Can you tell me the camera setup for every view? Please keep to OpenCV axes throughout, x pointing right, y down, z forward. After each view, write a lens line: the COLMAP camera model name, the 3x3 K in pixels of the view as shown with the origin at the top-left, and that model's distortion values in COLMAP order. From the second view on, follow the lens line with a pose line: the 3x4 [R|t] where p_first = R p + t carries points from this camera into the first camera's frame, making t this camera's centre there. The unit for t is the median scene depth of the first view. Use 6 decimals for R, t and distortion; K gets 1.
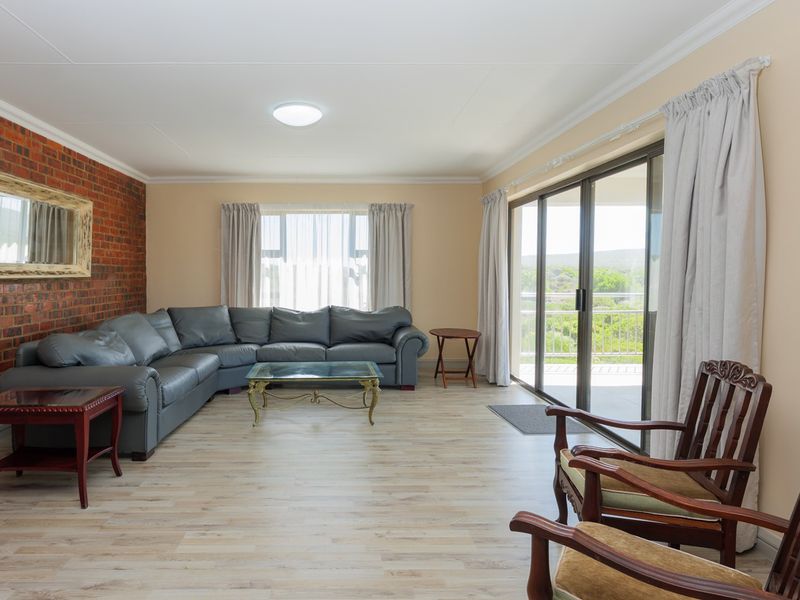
lens RADIAL K [[516.6, 0, 400.0], [0, 516.6, 271.9], [0, 0, 1]] dist [0.009878, -0.000709]
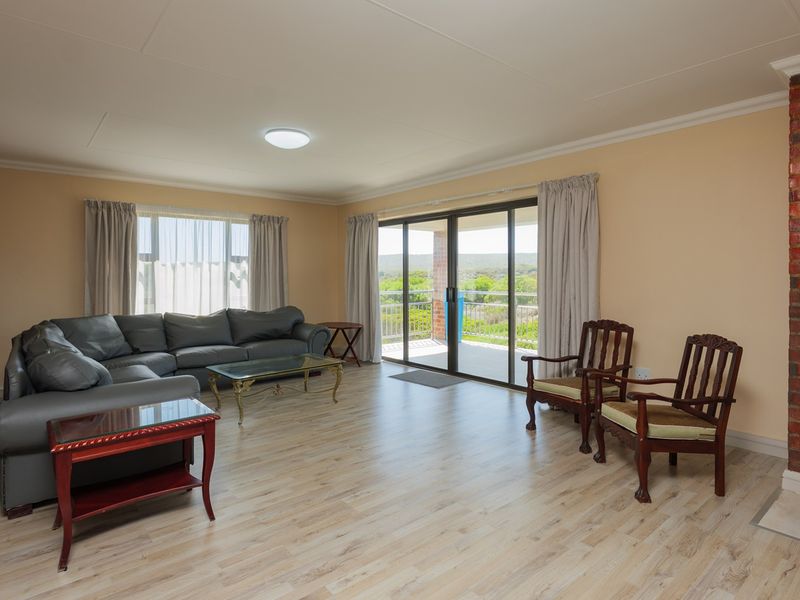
lens RADIAL K [[468.9, 0, 394.5], [0, 468.9, 254.1], [0, 0, 1]] dist [0.006199, 0.001774]
pose [[0.761298, 0.028630, 0.647770, -0.482684], [0.001152, 0.998963, -0.045506, -0.001245], [-0.648402, 0.035390, 0.760476, 0.046798]]
